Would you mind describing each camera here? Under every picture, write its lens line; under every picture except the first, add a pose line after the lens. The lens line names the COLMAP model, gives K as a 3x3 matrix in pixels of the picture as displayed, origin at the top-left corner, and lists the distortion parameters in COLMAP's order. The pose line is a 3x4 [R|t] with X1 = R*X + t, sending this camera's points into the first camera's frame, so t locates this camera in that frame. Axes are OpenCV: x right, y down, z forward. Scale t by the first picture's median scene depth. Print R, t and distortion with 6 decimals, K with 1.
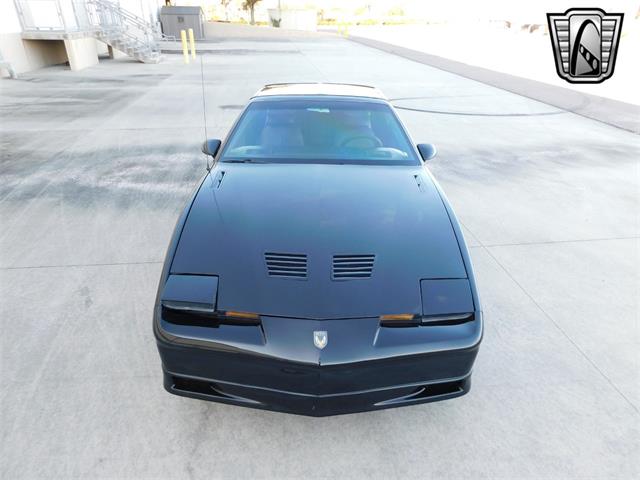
lens RADIAL K [[419.6, 0, 318.5], [0, 419.6, 238.2], [0, 0, 1]] dist [-0.056955, 0.039933]
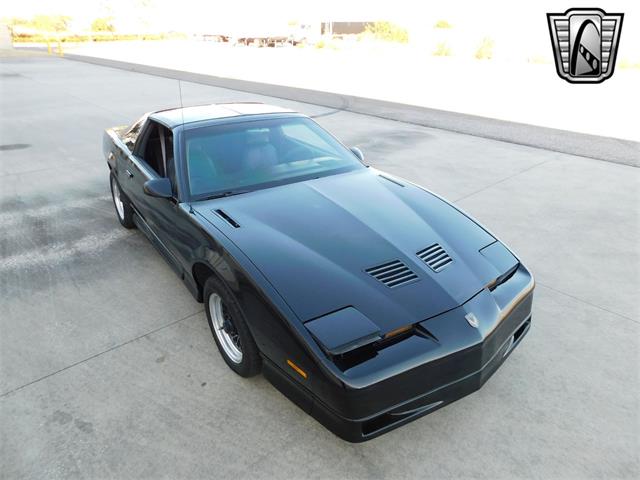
lens RADIAL K [[419.6, 0, 325.9], [0, 419.6, 235.2], [0, 0, 1]] dist [-0.056955, 0.039933]
pose [[0.807242, -0.252699, 0.533389, -0.456759], [0.271120, 0.961484, 0.045195, -0.074154], [-0.524266, 0.108129, 0.844662, 0.124153]]
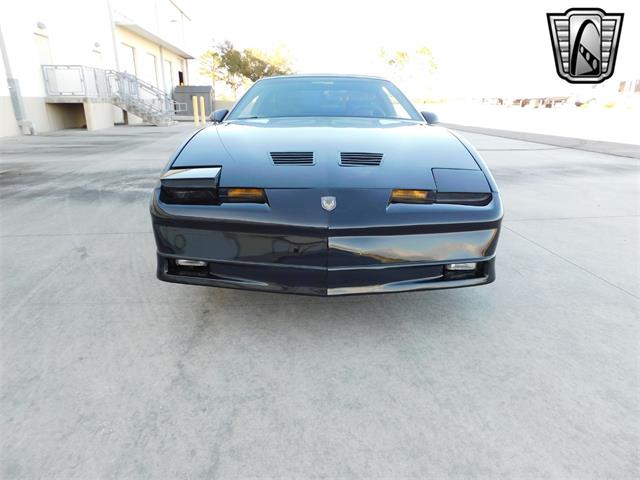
lens RADIAL K [[419.6, 0, 318.3], [0, 419.6, 243.2], [0, 0, 1]] dist [-0.056955, 0.039933]
pose [[0.999879, -0.010374, -0.011606, -0.004499], [0.008289, 0.985901, -0.167125, 0.256967], [0.013177, 0.167009, 0.985867, 0.054079]]
